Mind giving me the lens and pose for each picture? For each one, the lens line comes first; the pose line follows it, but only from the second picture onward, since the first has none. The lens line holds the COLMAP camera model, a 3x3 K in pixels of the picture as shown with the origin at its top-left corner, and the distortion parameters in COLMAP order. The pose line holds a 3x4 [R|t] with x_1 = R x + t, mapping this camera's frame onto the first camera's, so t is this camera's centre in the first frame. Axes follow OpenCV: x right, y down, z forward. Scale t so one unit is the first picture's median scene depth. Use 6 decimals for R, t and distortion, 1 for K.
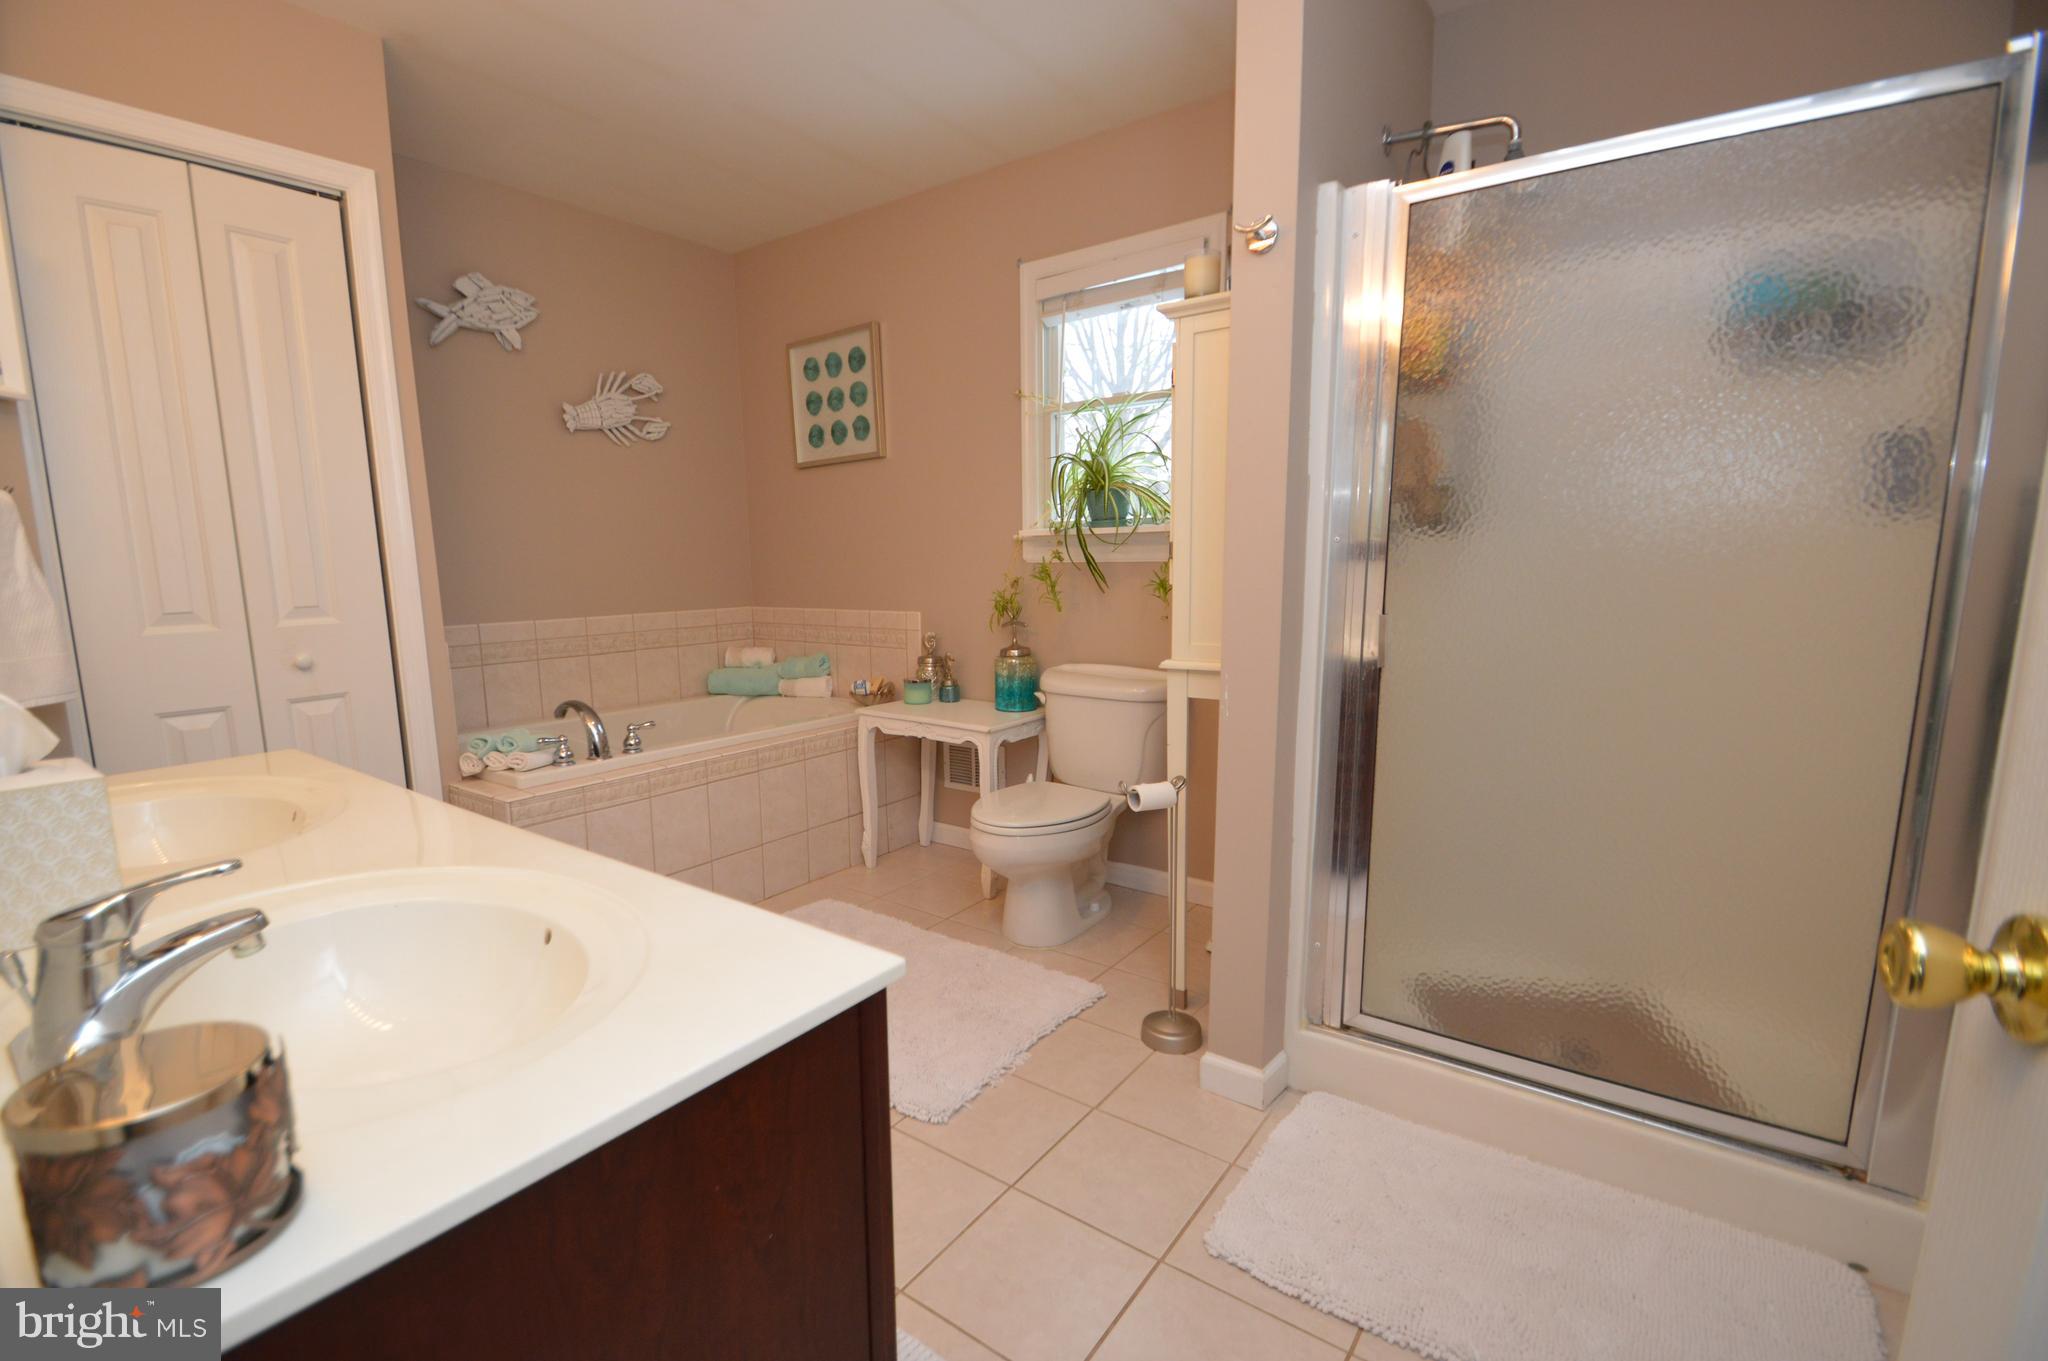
lens RADIAL K [[851.6, 0, 1024.0], [0, 851.6, 680.5], [0, 0, 1]] dist [-0.000028, 0.000015]
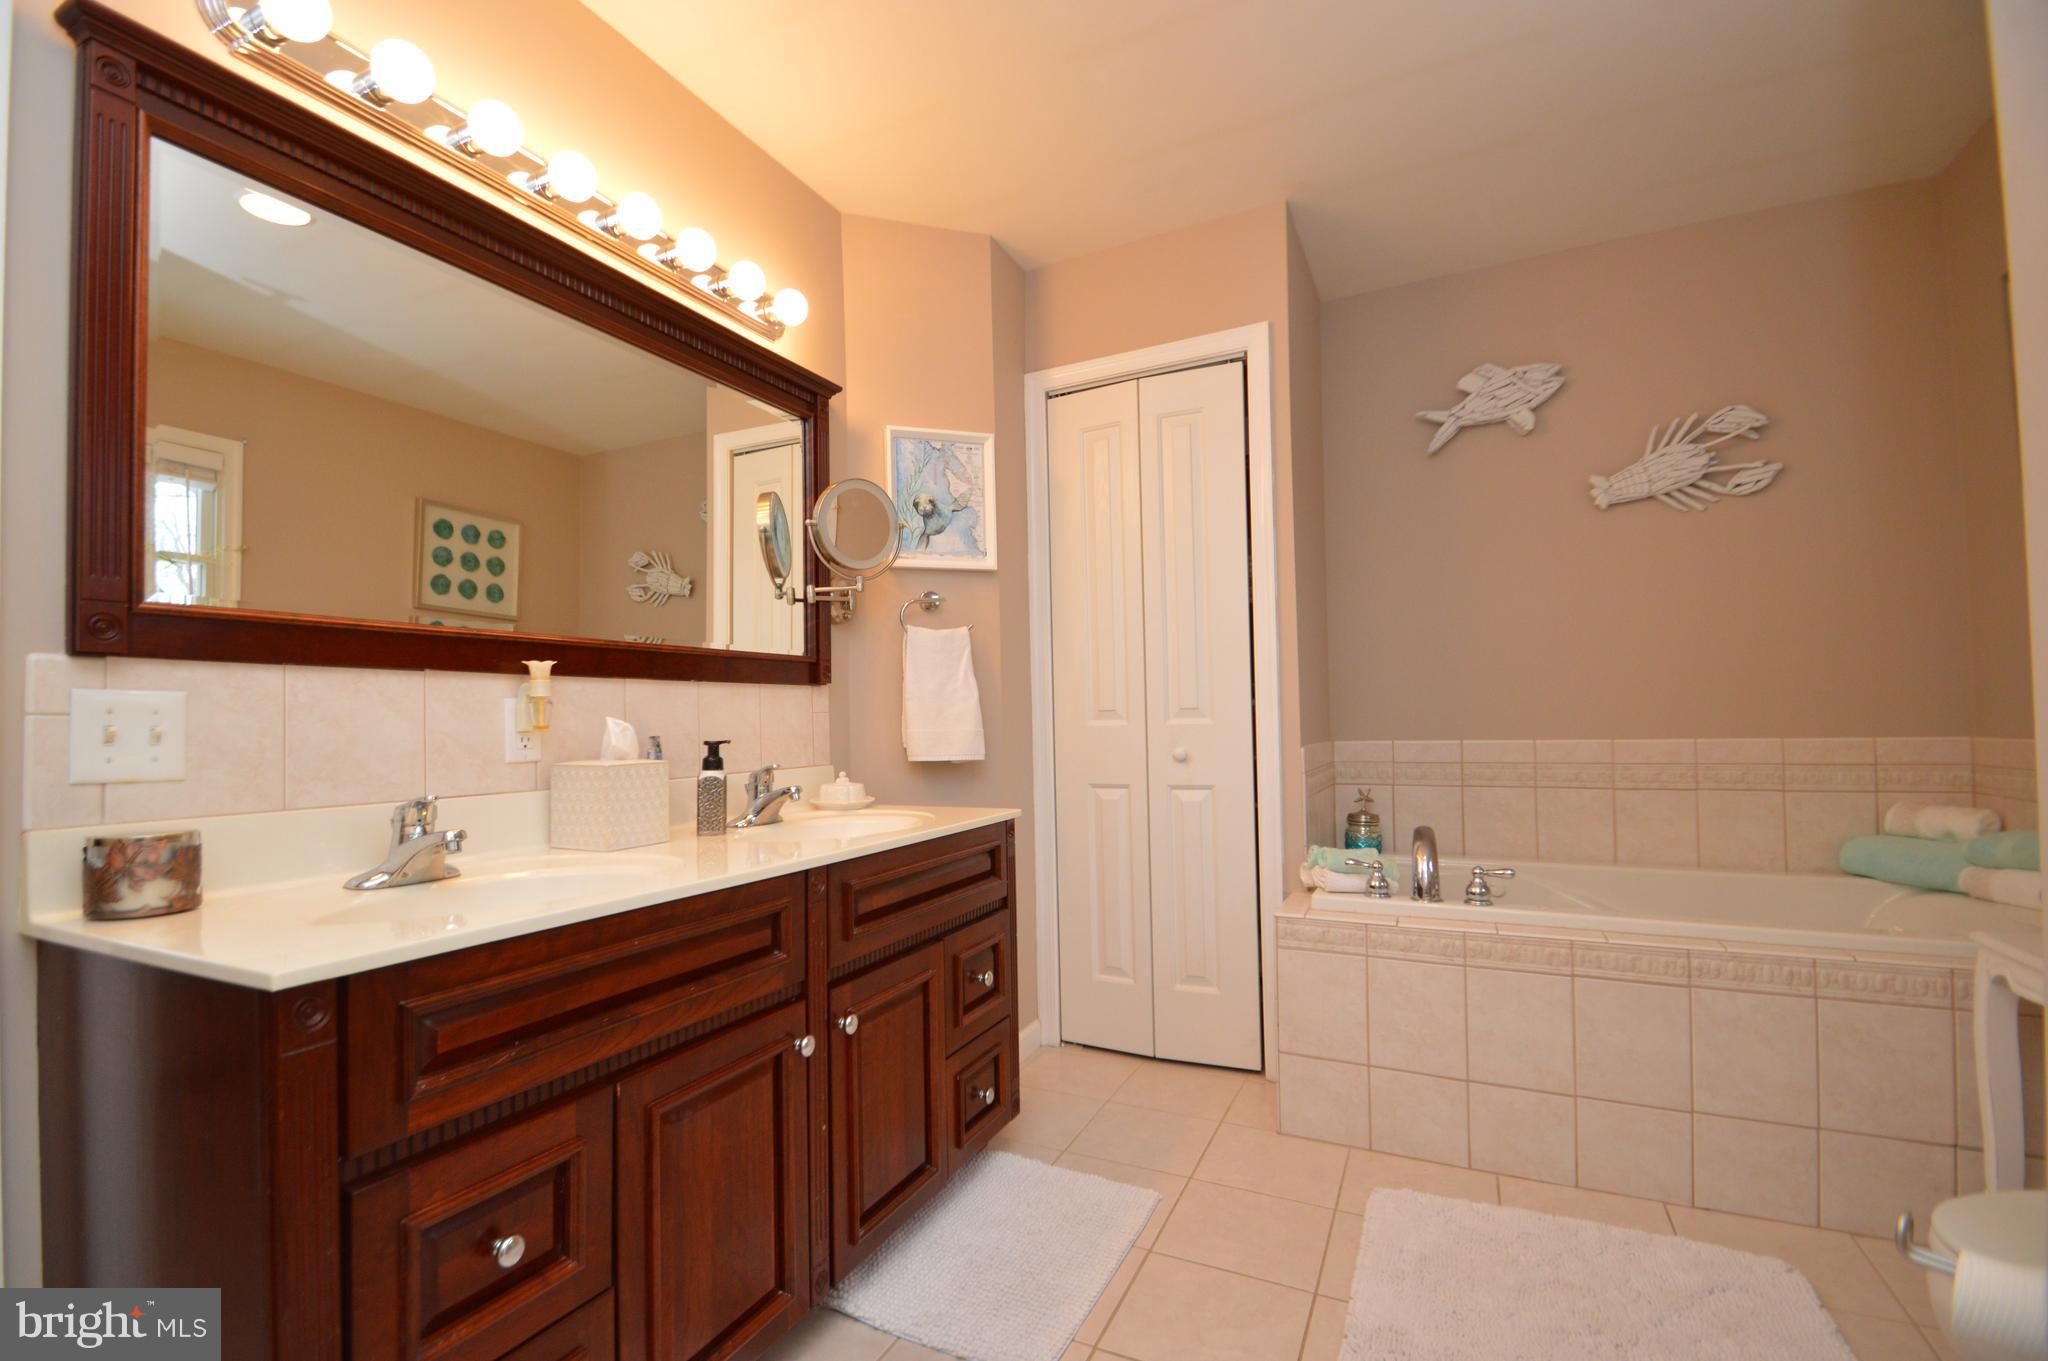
lens RADIAL K [[921.3, 0, 1019.2], [0, 921.3, 700.5], [0, 0, 1]] dist [-0.017216, -0.000406]
pose [[0.162021, -0.019042, -0.986604, 0.252111], [-0.121498, 0.991821, -0.039095, -0.012947], [0.979279, 0.126205, 0.158382, 0.383398]]
